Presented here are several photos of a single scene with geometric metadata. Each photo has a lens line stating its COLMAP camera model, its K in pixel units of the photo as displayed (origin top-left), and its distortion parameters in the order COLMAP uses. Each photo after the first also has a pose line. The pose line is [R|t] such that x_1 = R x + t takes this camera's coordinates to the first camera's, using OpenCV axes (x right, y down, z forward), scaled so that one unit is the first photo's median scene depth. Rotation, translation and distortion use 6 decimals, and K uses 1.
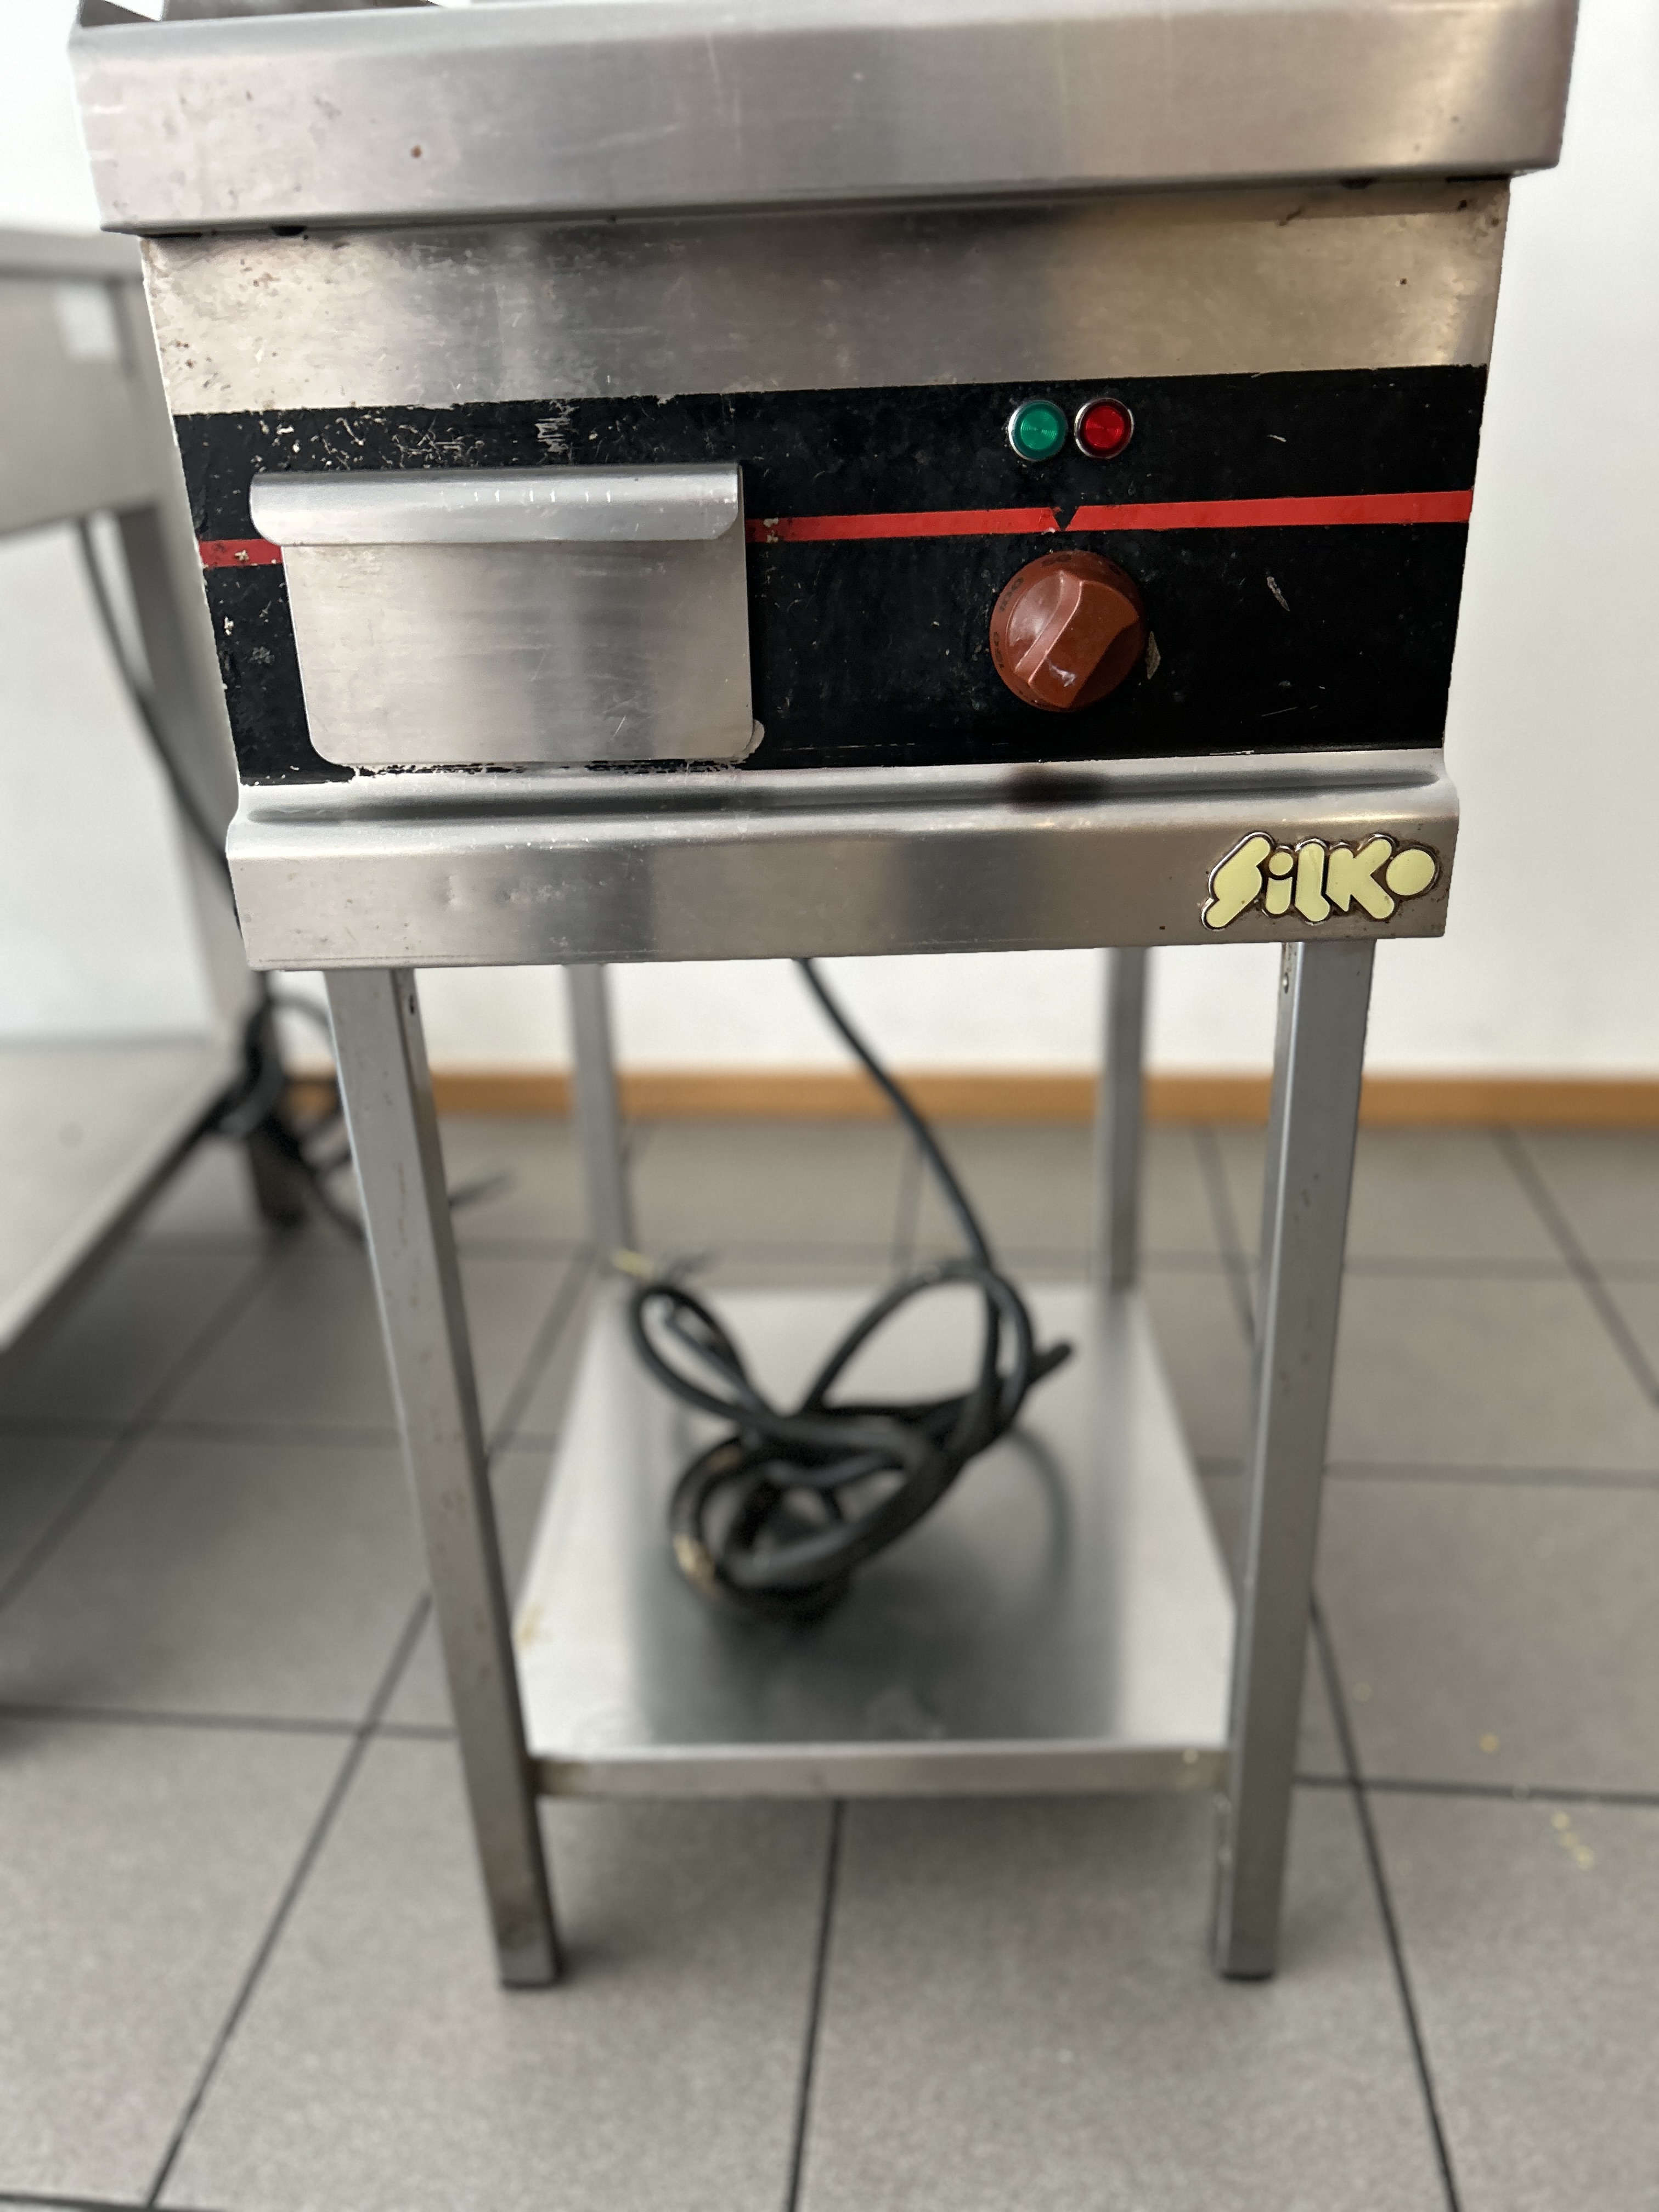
lens RADIAL K [[1675.9, 0, 814.0], [0, 1675.9, 1104.3], [0, 0, 1]] dist [0.052065, -0.051528]
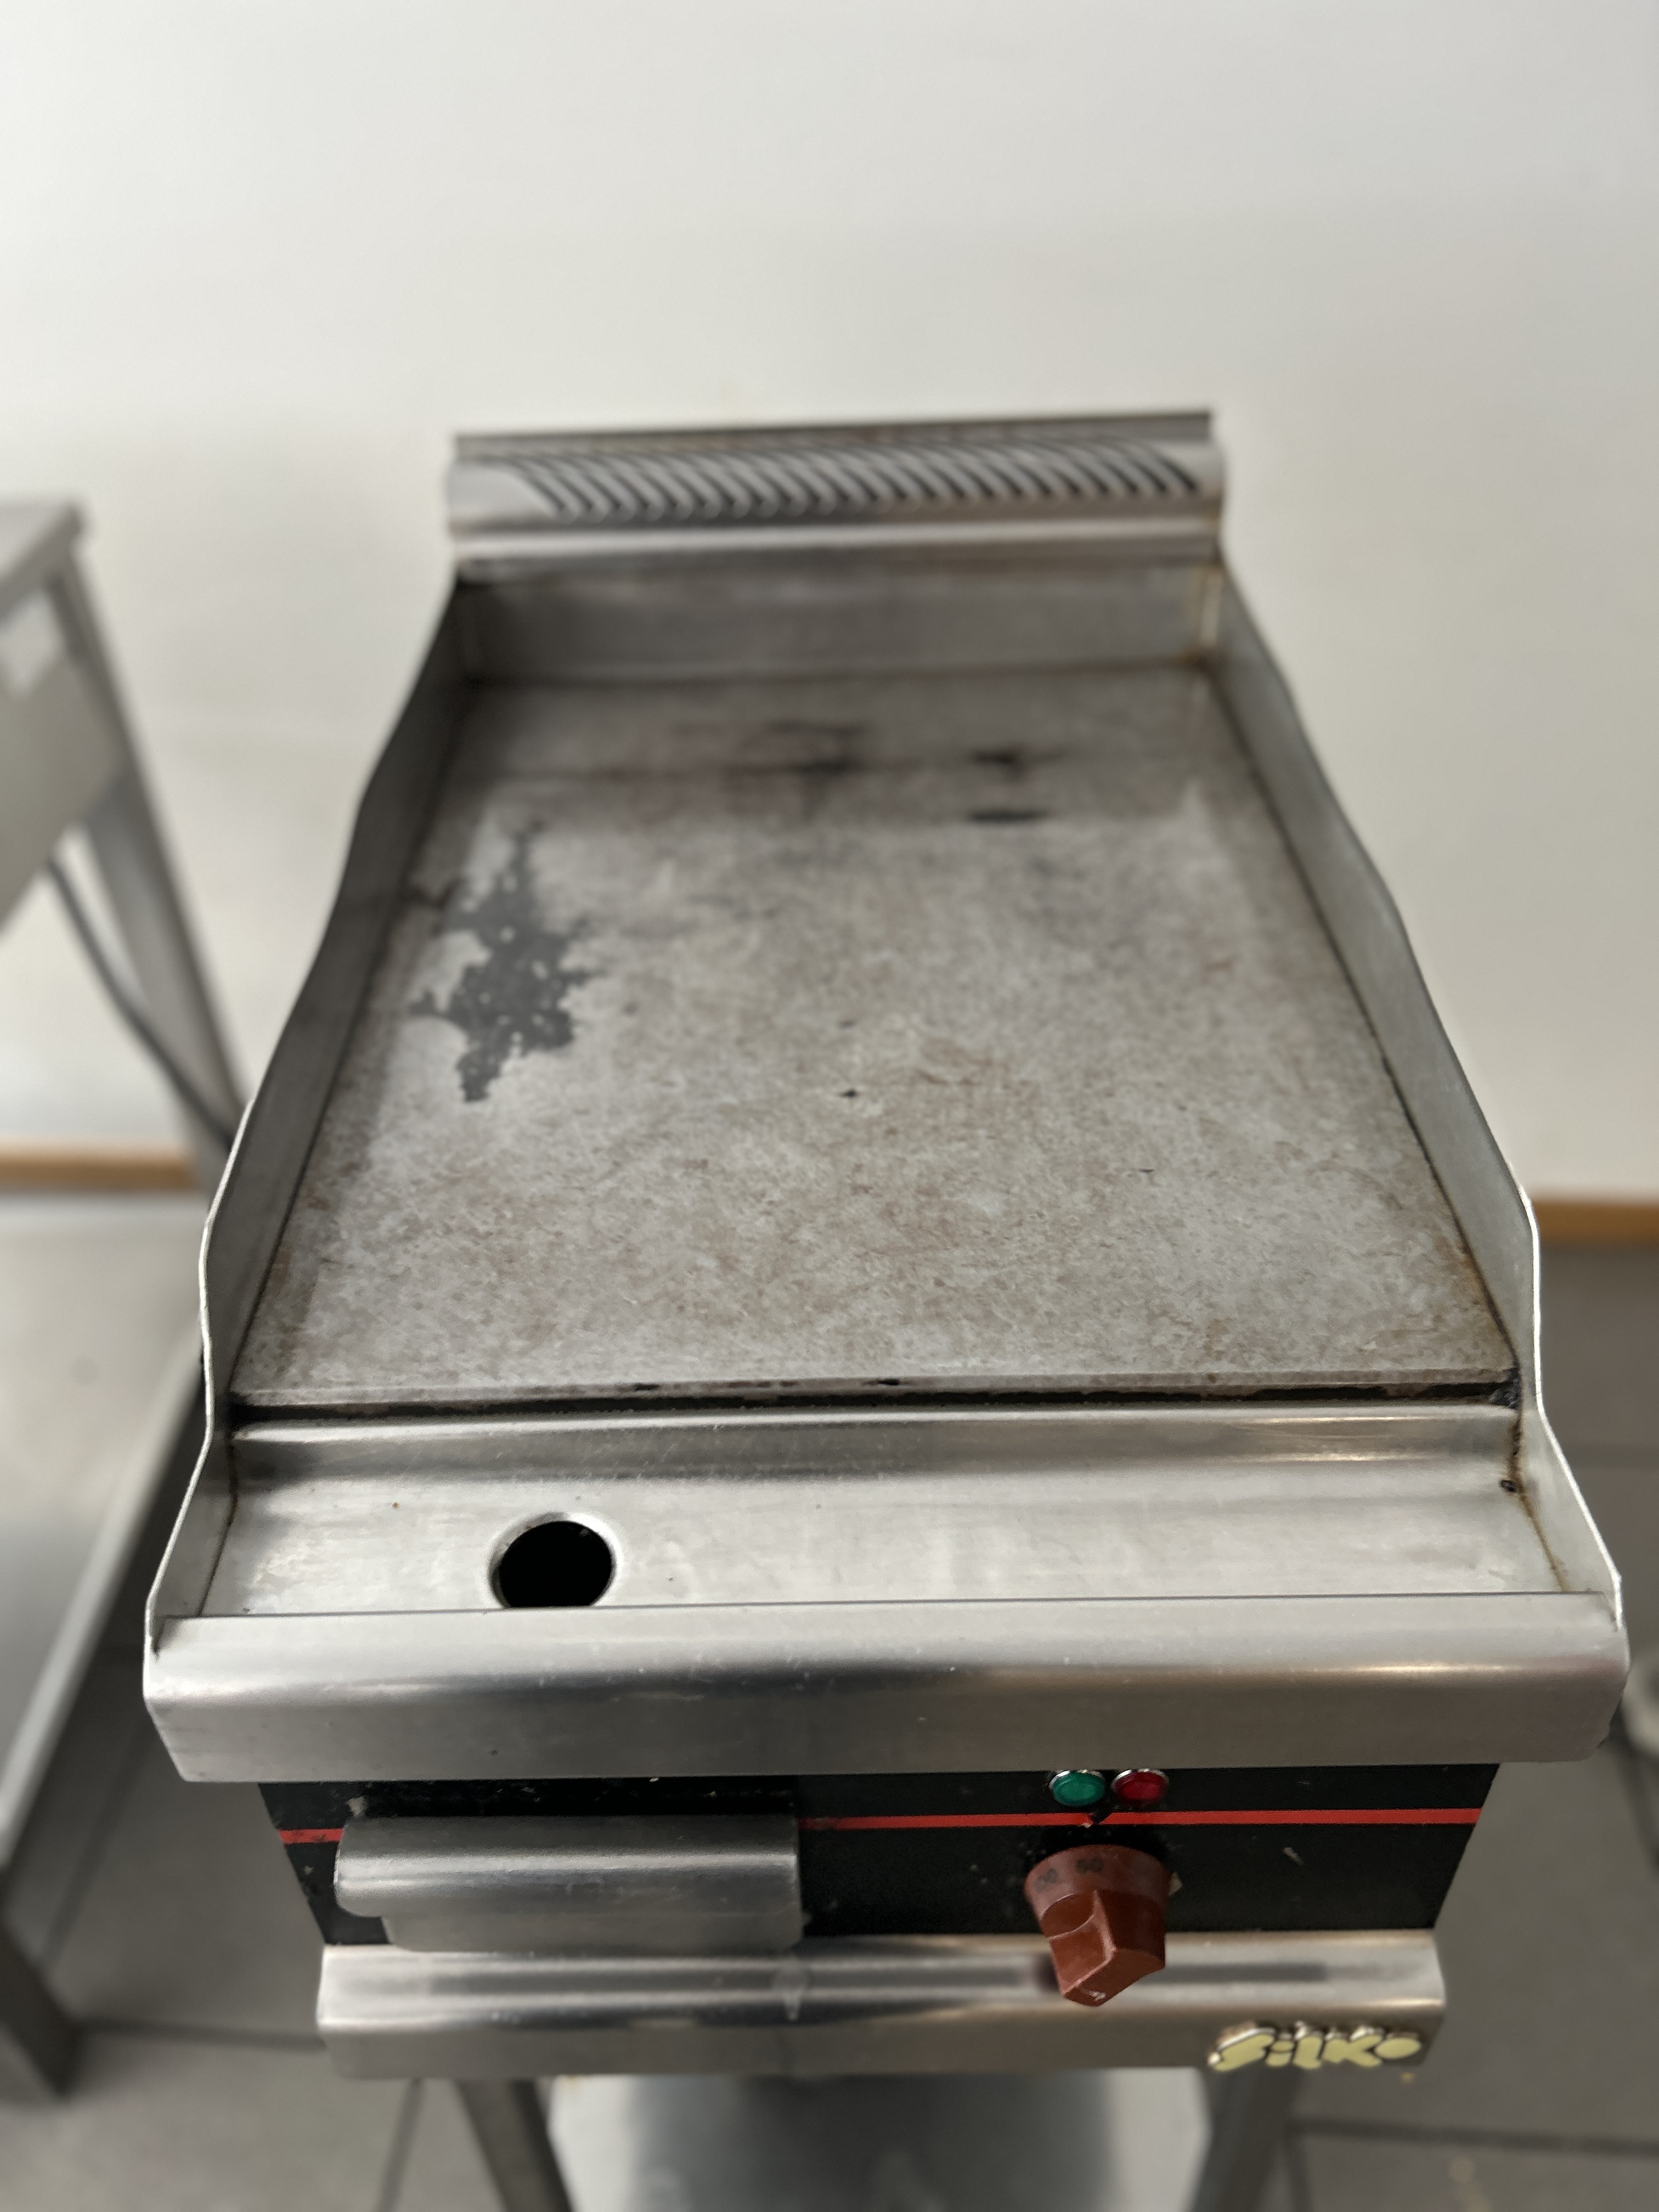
lens RADIAL K [[1675.9, 0, 807.7], [0, 1675.9, 1114.2], [0, 0, 1]] dist [0.052065, -0.051528]
pose [[0.999771, -0.008862, 0.019454, -0.031323], [0.004156, 0.973239, 0.229759, -0.624191], [-0.020969, -0.229626, 0.973053, 0.040596]]
